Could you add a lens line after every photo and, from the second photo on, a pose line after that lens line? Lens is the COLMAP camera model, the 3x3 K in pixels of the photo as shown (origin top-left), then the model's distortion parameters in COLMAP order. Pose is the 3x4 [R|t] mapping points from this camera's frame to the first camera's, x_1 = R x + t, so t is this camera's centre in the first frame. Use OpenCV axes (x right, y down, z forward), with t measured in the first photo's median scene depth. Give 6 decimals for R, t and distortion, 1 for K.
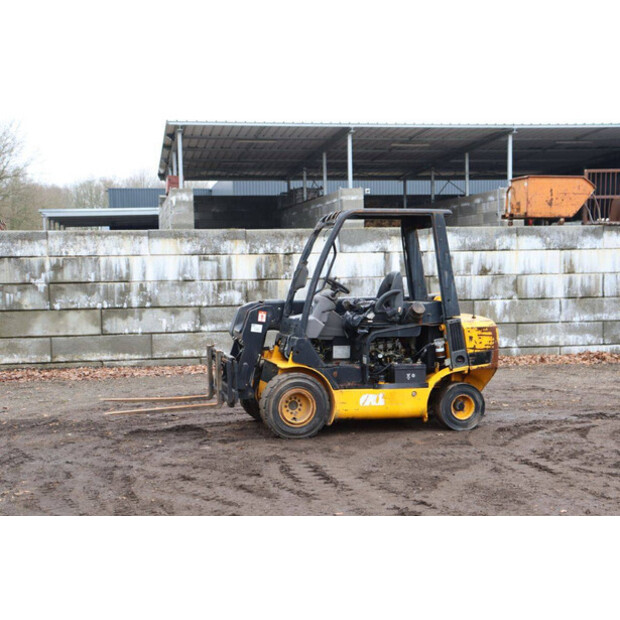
lens RADIAL K [[953.0, 0, 313.3], [0, 953.0, 308.2], [0, 0, 1]] dist [0.127881, 0.134502]
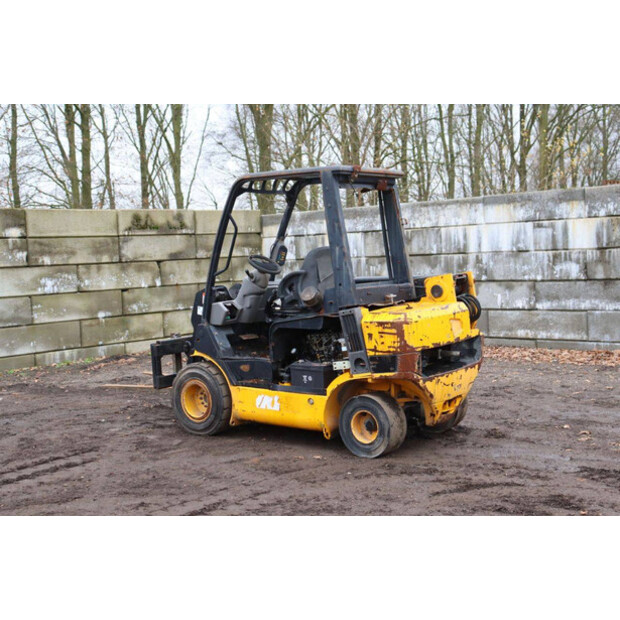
lens RADIAL K [[932.6, 0, 310.0], [0, 932.6, 310.0], [0, 0, 1]] dist [0.093859, 0.048903]
pose [[0.602944, 0.039803, -0.796790, 0.443299], [-0.005038, 0.998925, 0.046088, -0.013603], [0.797767, -0.023774, 0.602497, 0.328205]]
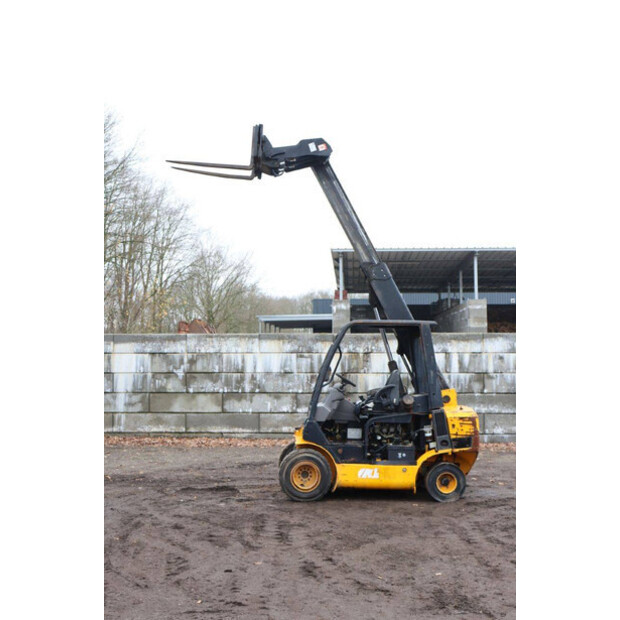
lens RADIAL K [[759.8, 0, 310.0], [0, 759.8, 310.0], [0, 0, 1]] dist [0.007928, 0.012410]
pose [[0.975998, 0.002036, -0.217769, 0.122645], [-0.025697, 0.994048, -0.105872, -0.005151], [0.216257, 0.108927, 0.970241, 0.000438]]
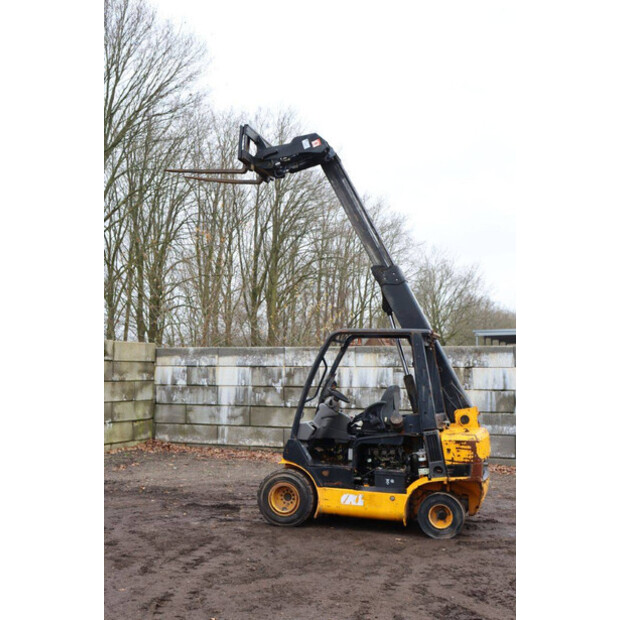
lens RADIAL K [[759.8, 0, 310.0], [0, 759.8, 310.0], [0, 0, 1]] dist [0.007928, 0.012410]
pose [[0.856083, -0.020287, -0.516440, 0.292539], [-0.045922, 0.992292, -0.115102, -0.011702], [0.514794, 0.122253, 0.848553, 0.118500]]
